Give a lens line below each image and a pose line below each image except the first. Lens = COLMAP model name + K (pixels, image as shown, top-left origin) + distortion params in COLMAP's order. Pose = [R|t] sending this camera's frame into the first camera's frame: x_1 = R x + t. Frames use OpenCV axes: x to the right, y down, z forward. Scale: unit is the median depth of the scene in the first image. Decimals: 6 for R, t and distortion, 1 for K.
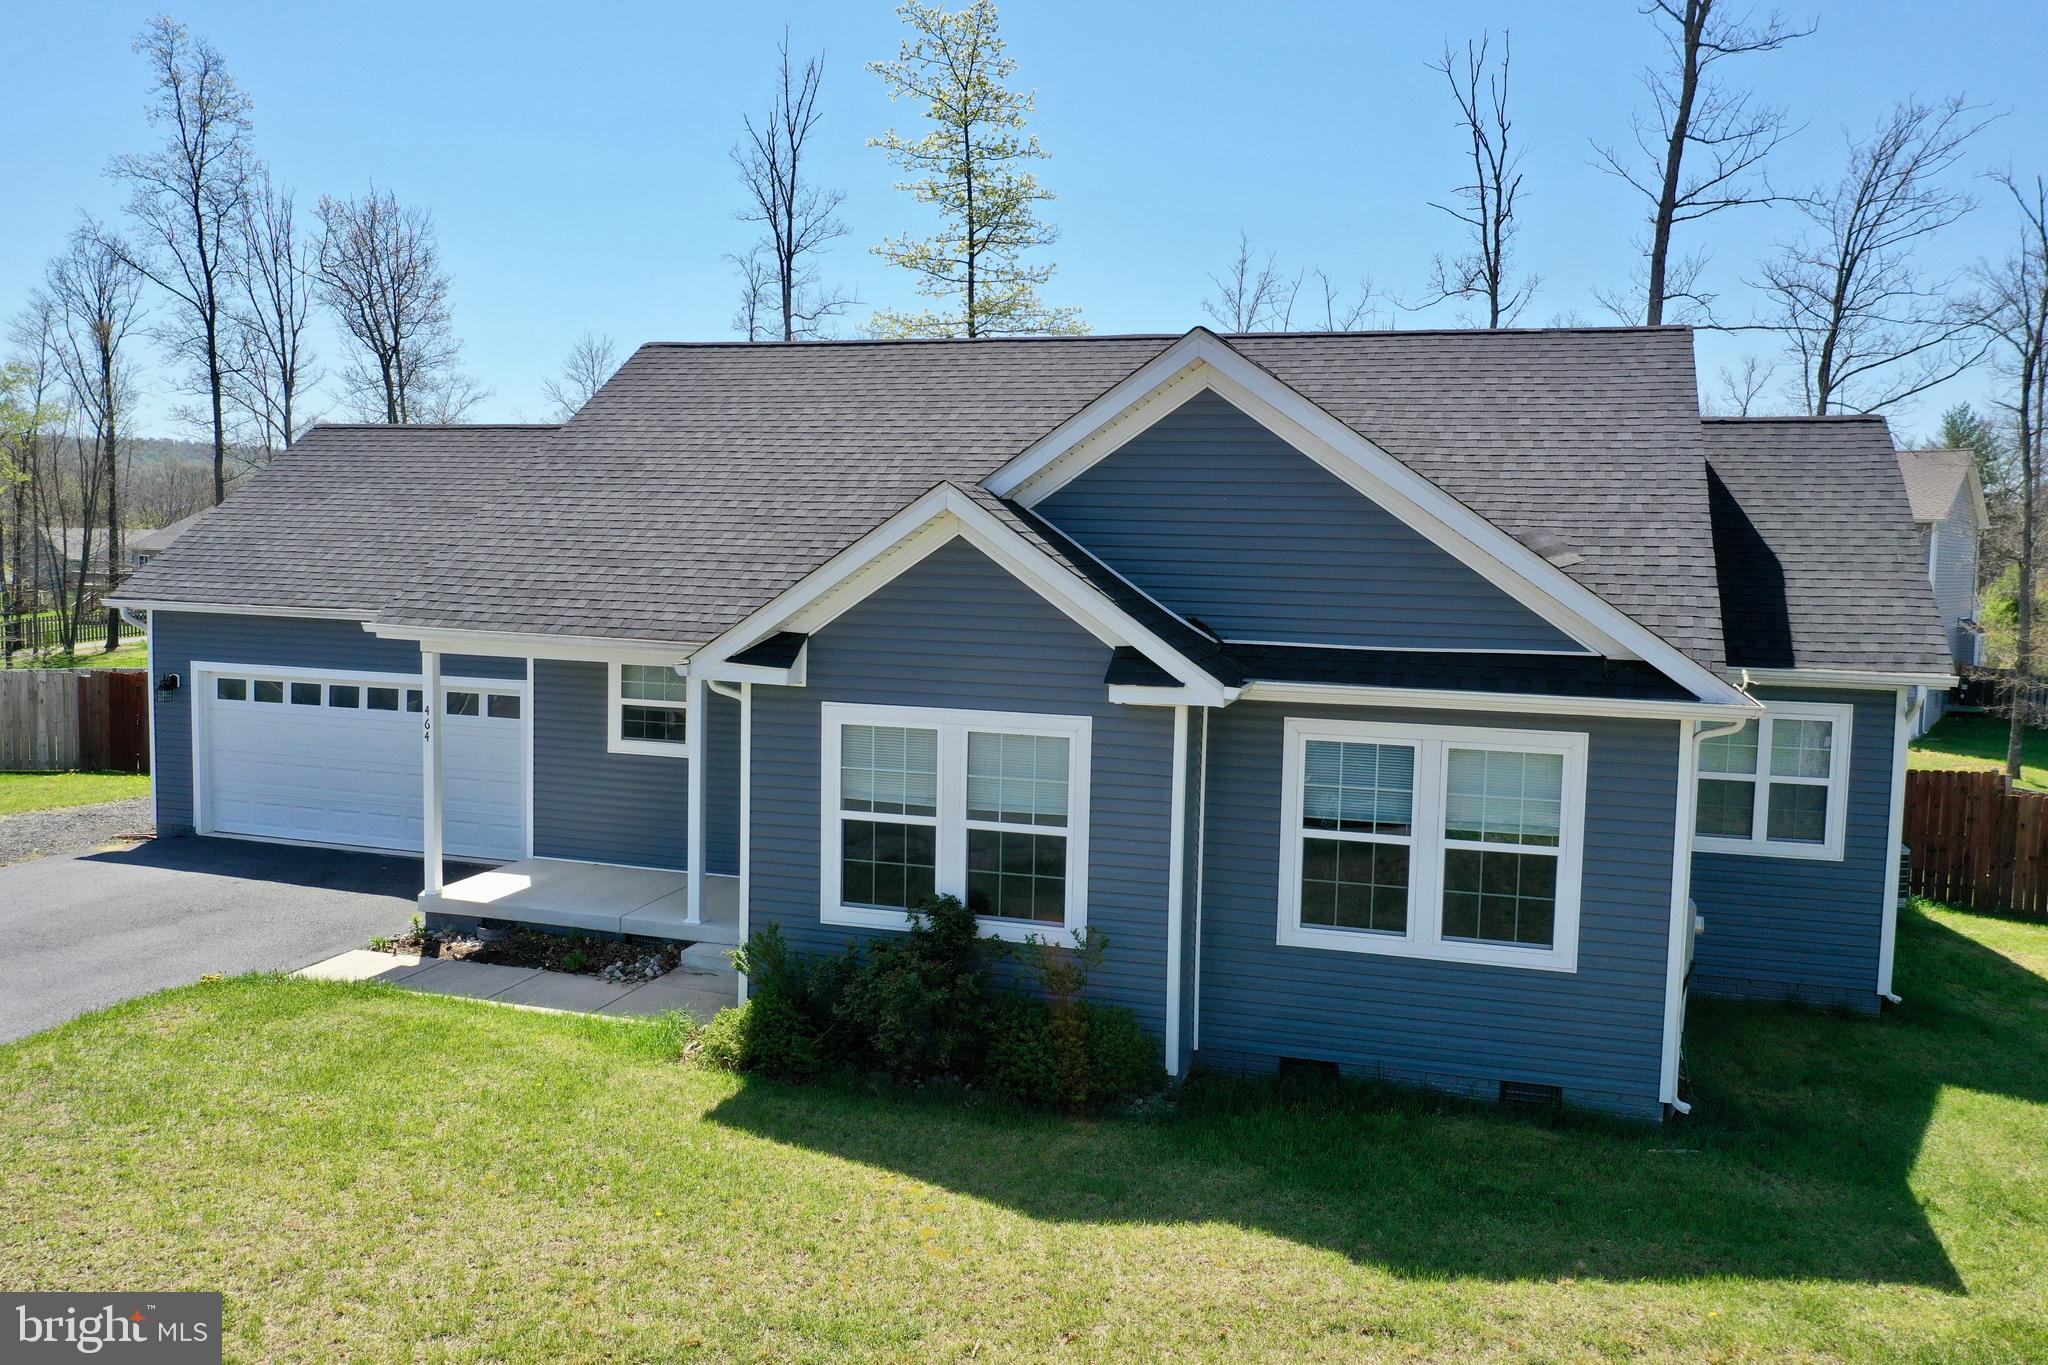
lens RADIAL K [[1593.0, 0, 1024.0], [0, 1593.0, 682.5], [0, 0, 1]] dist [-0.017699, -0.007051]
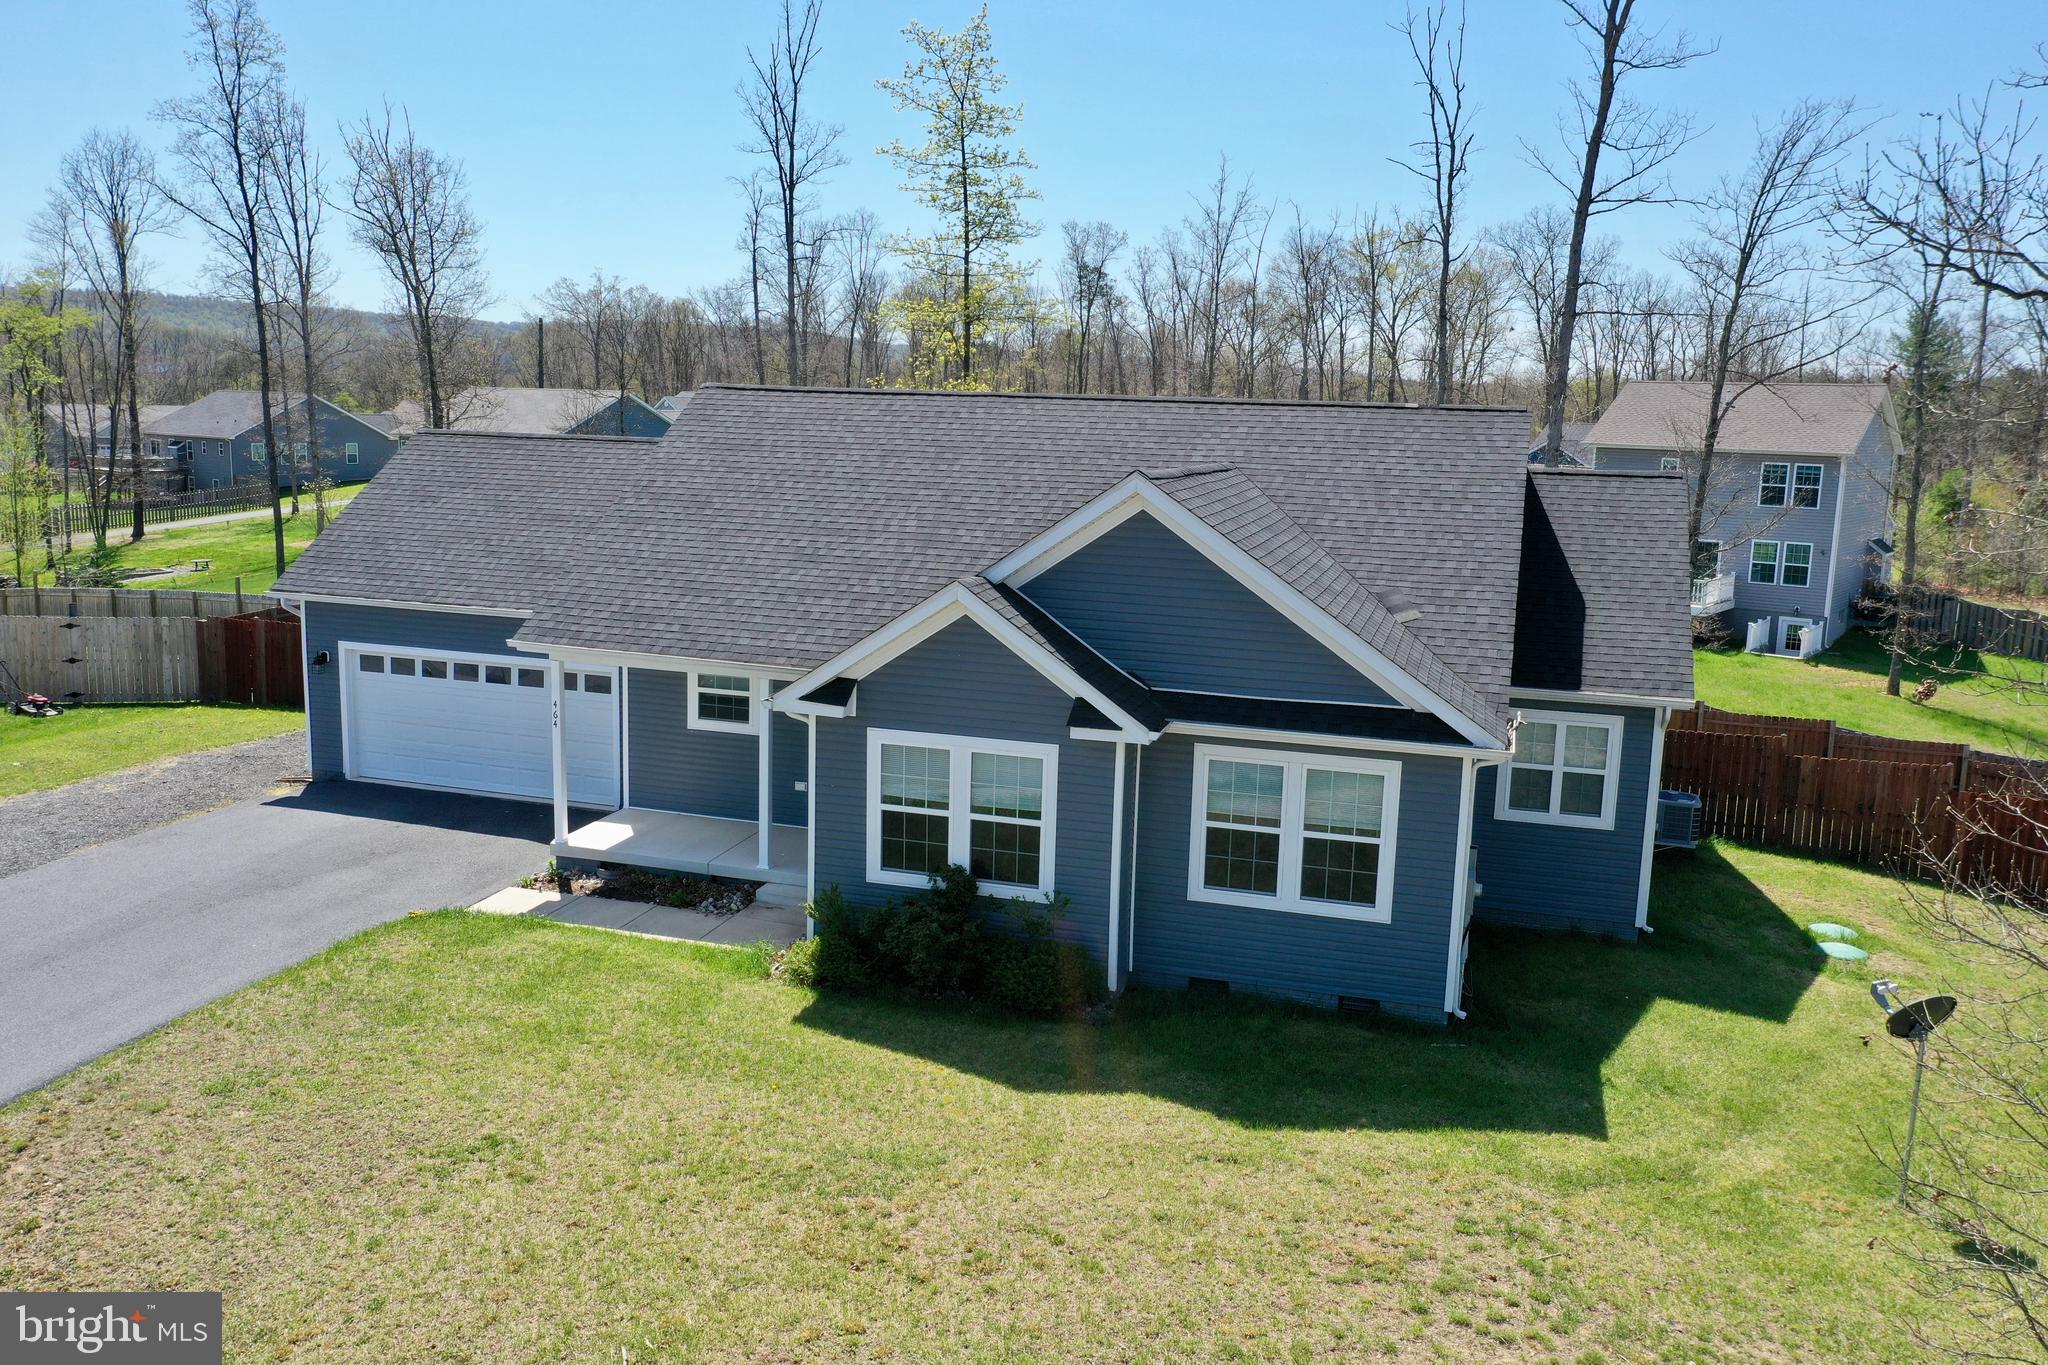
lens RADIAL K [[1593.0, 0, 1024.0], [0, 1593.0, 682.5], [0, 0, 1]] dist [-0.017699, -0.007051]
pose [[0.999959, 0.003994, 0.008146, -0.000294], [-0.004691, 0.996157, 0.087462, -0.151658], [-0.007765, -0.087497, 0.996135, -0.398624]]
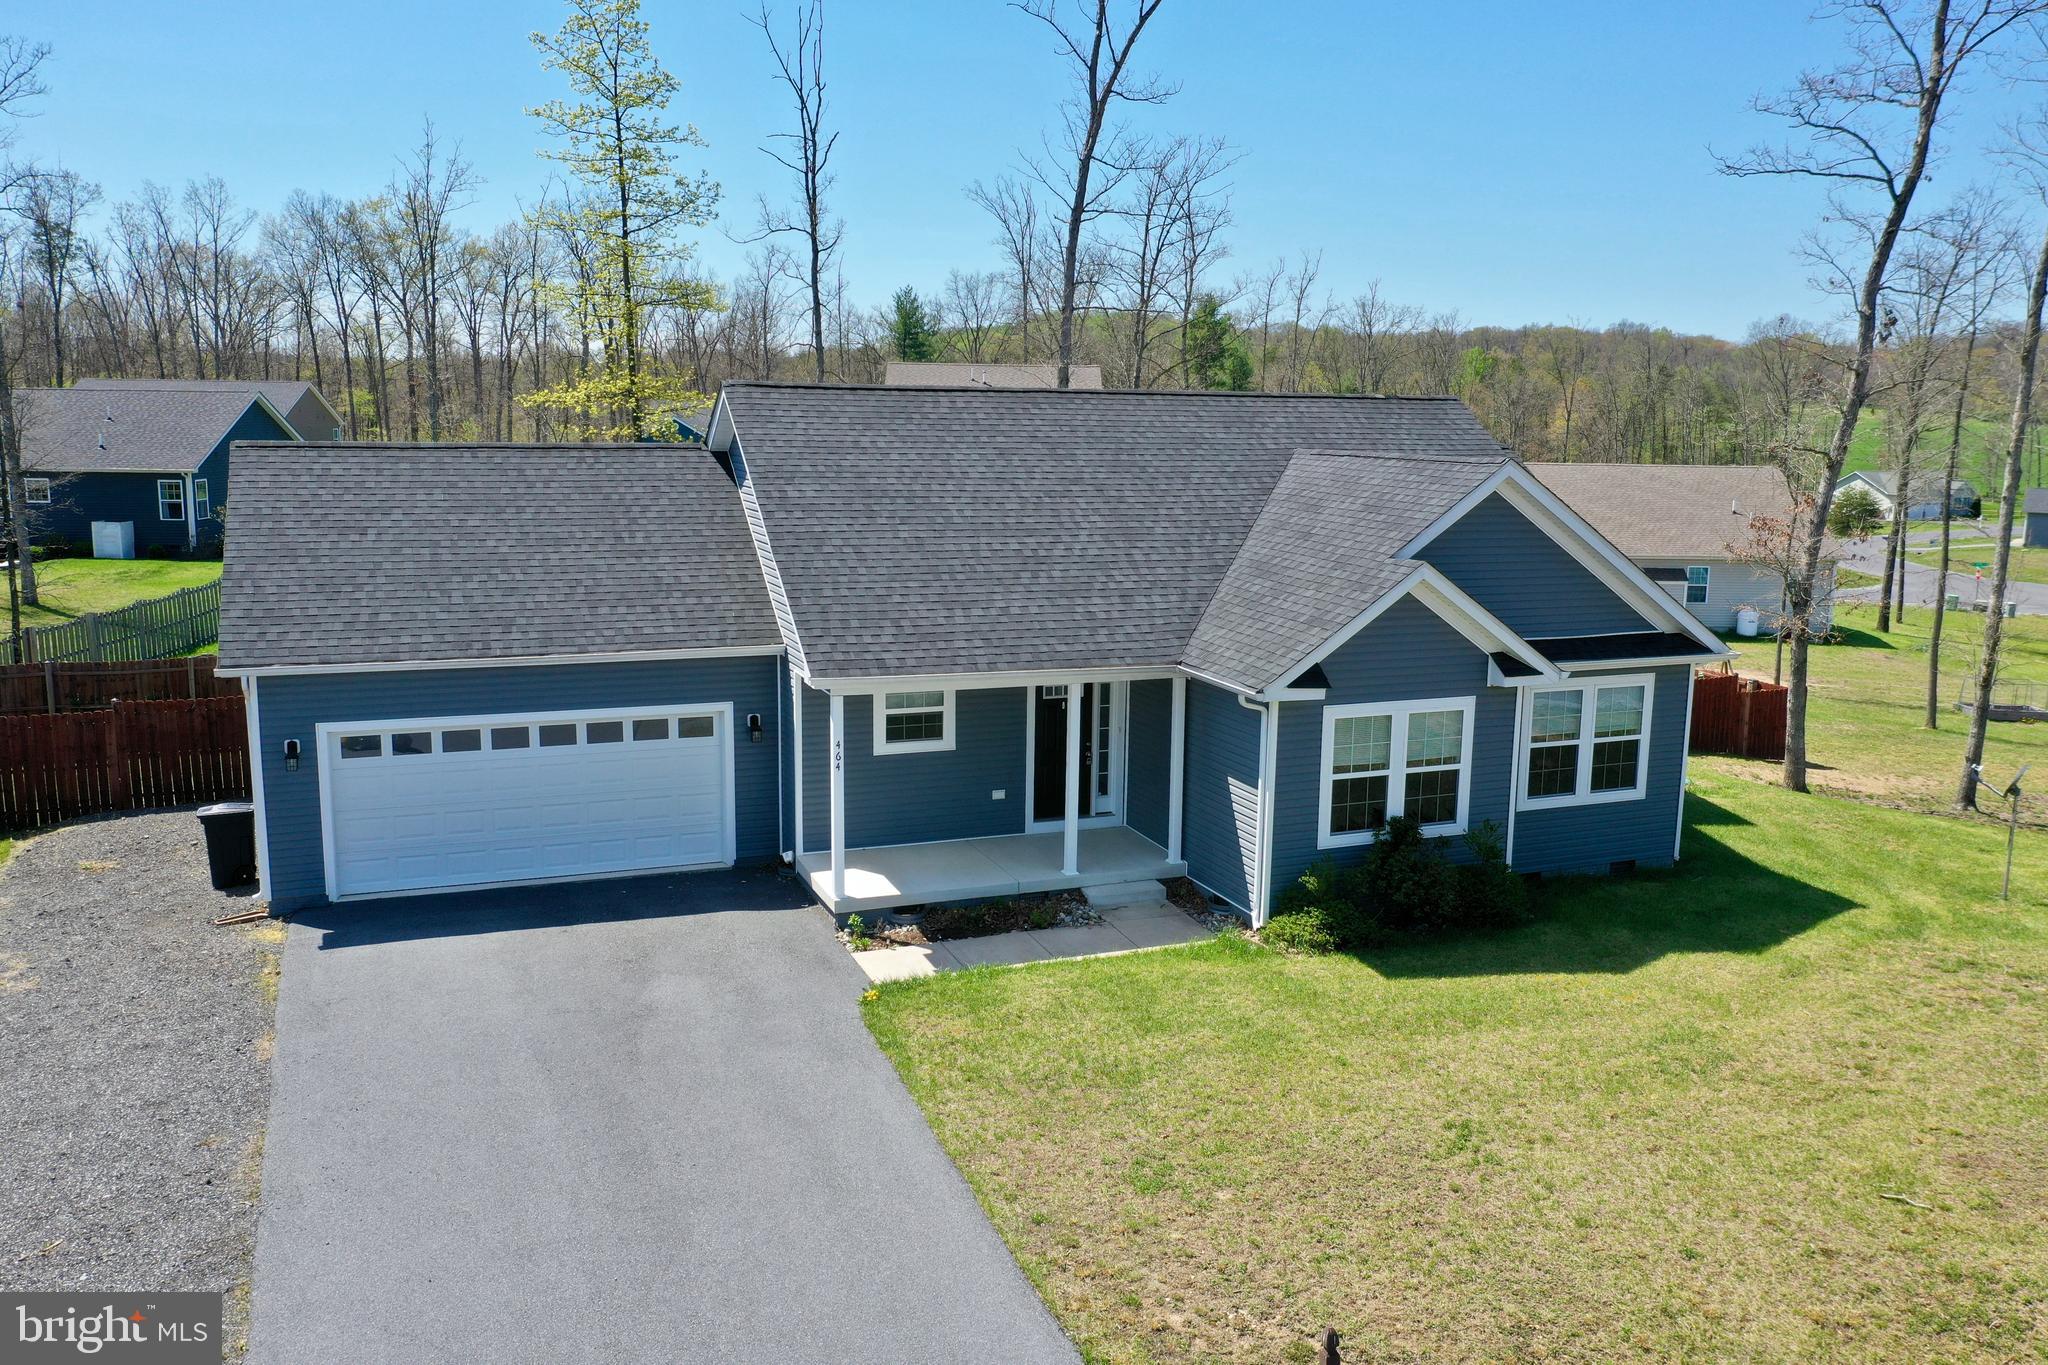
lens RADIAL K [[1595.3, 0, 1025.1], [0, 1595.3, 679.1], [0, 0, 1]] dist [-0.014869, -0.008620]
pose [[0.769479, -0.118808, 0.627525, -1.300917], [0.055976, 0.991310, 0.119044, -0.210628], [-0.636215, -0.056476, 0.769442, 0.016323]]
